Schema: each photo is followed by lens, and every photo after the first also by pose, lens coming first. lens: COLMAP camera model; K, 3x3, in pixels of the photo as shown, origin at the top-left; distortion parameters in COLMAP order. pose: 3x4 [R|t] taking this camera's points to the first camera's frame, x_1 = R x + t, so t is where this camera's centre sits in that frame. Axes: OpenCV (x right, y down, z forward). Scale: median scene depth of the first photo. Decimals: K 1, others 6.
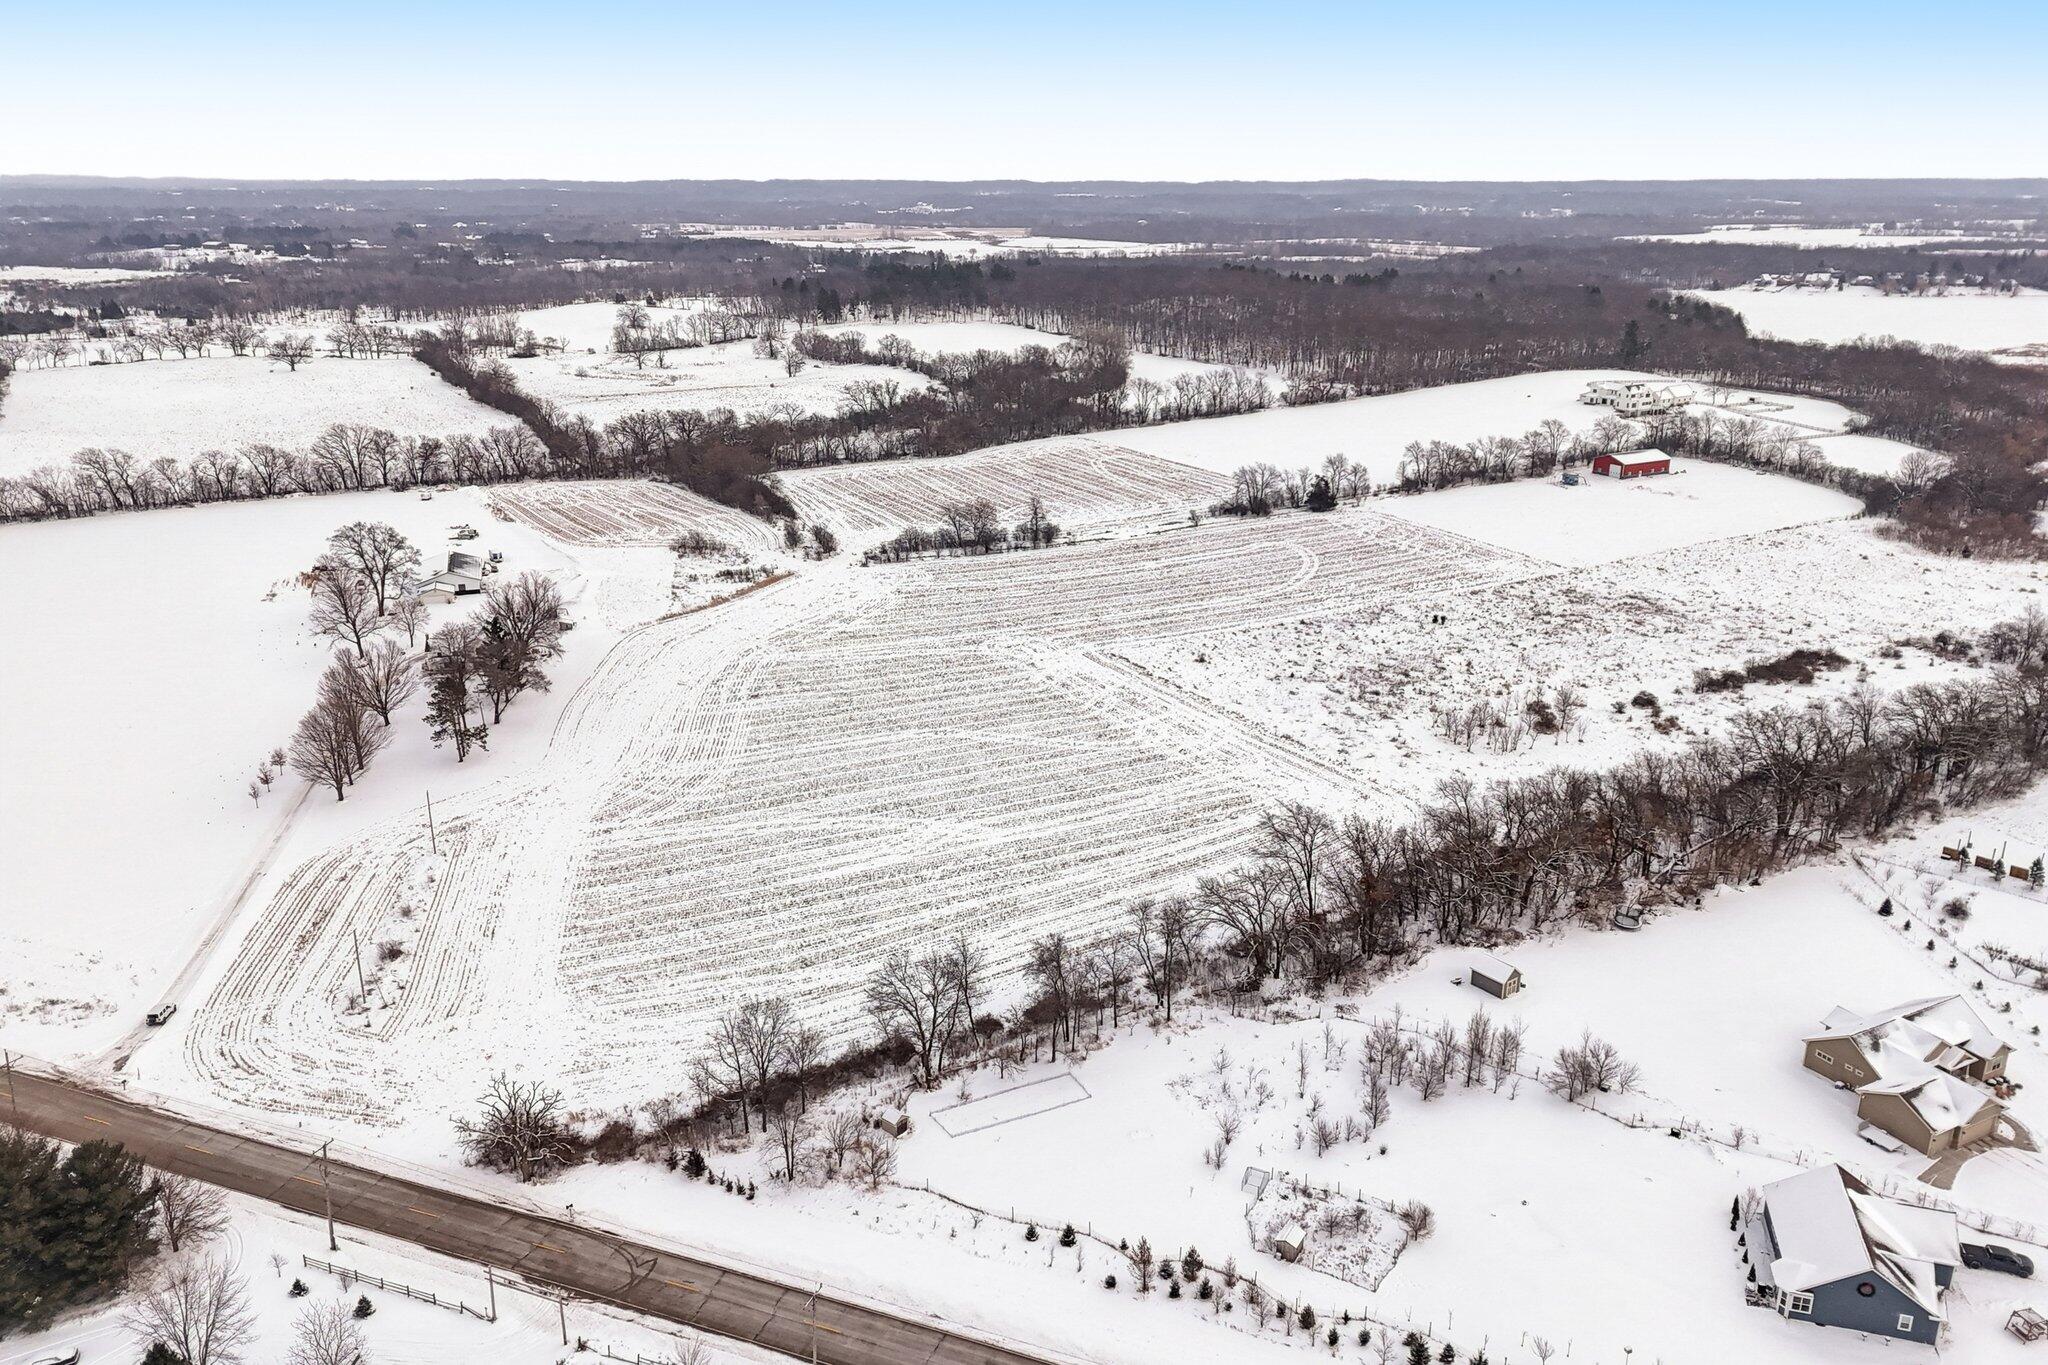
lens RADIAL K [[1498.8, 0, 1051.9], [0, 1498.8, 686.2], [0, 0, 1]] dist [0.086743, -0.081483]
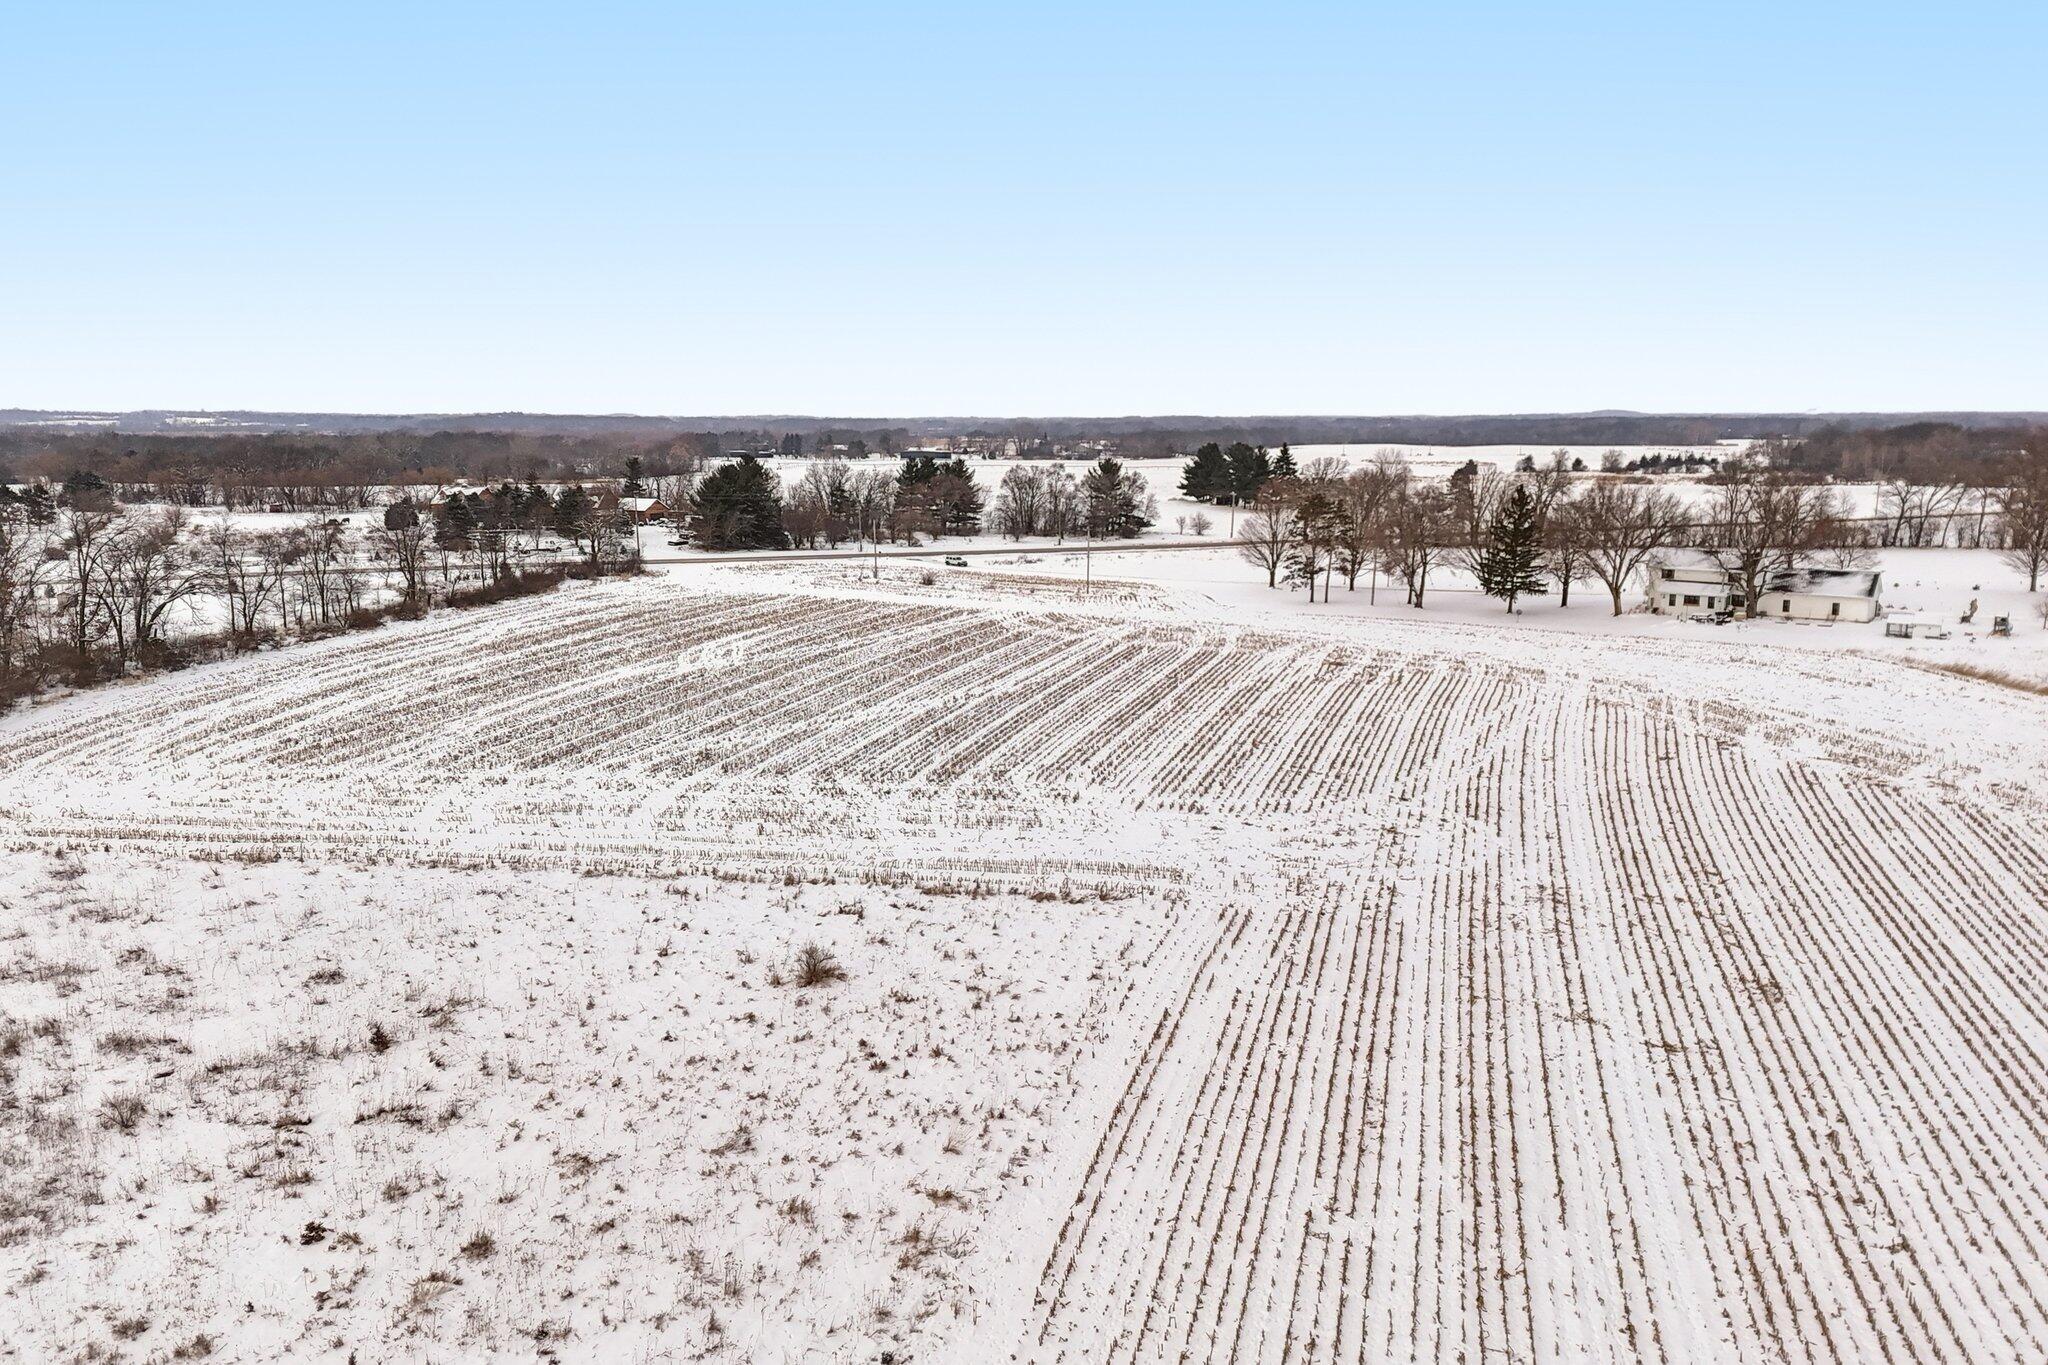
lens RADIAL K [[1466.2, 0, 1024.0], [0, 1466.2, 682.5], [0, 0, 1]] dist [0.060604, -0.080364]
pose [[-0.709576, 0.124821, -0.693485, 0.179203], [-0.227862, 0.890656, 0.393460, -0.121090], [0.666769, 0.437209, -0.603546, 0.887830]]
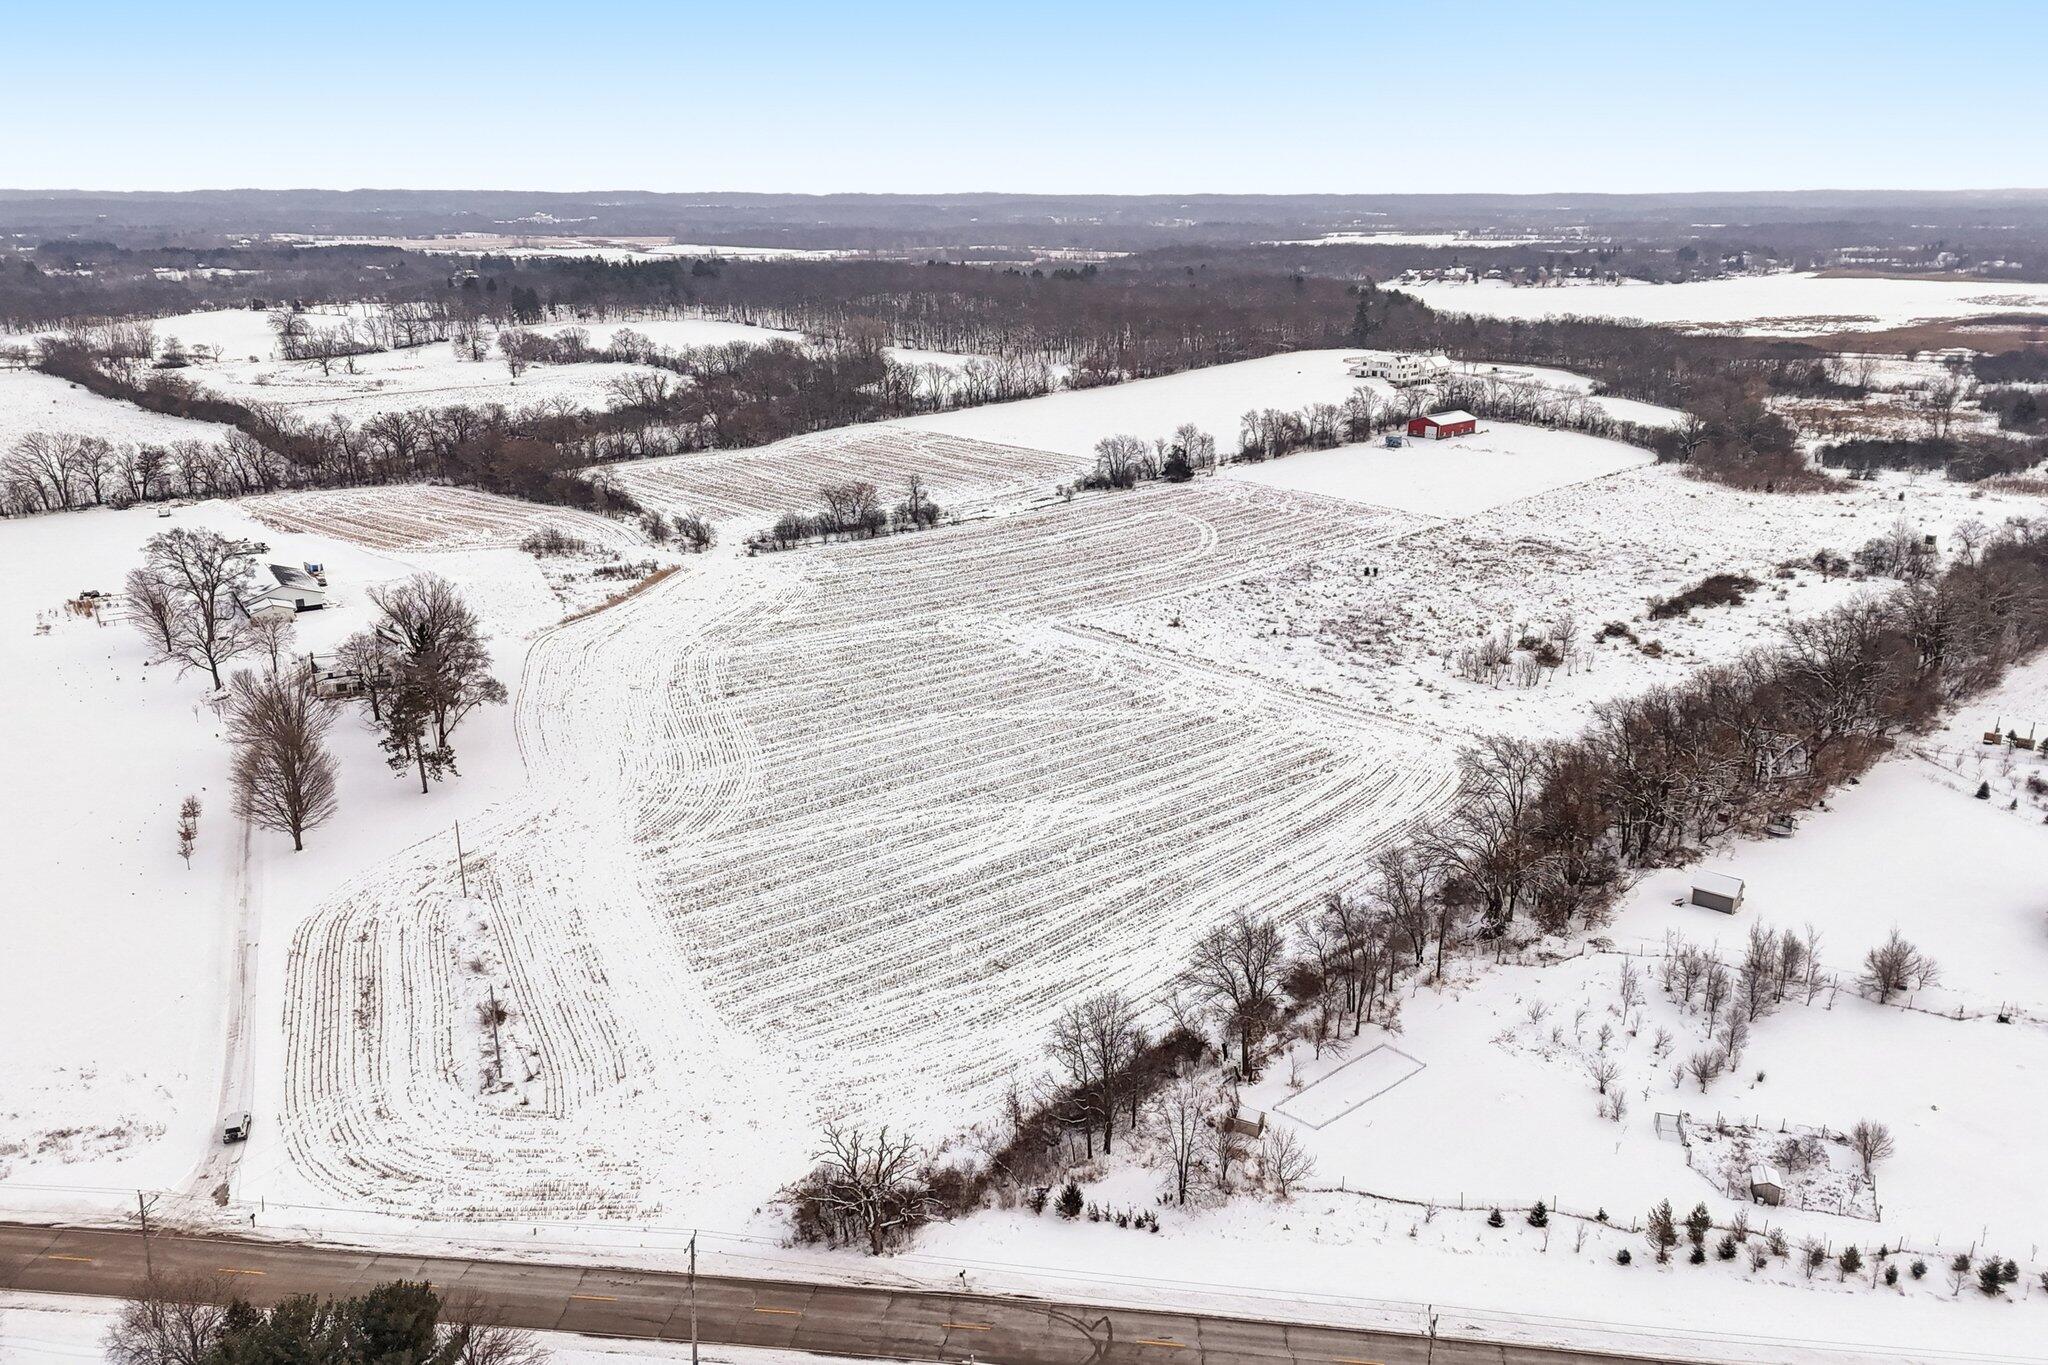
lens RADIAL K [[1498.8, 0, 1051.9], [0, 1498.8, 686.2], [0, 0, 1]] dist [0.086743, -0.081483]
pose [[0.969736, -0.078080, 0.231333, -0.155636], [0.080455, 0.996758, -0.000836, 0.012734], [-0.230518, 0.019423, 0.972874, 0.071458]]
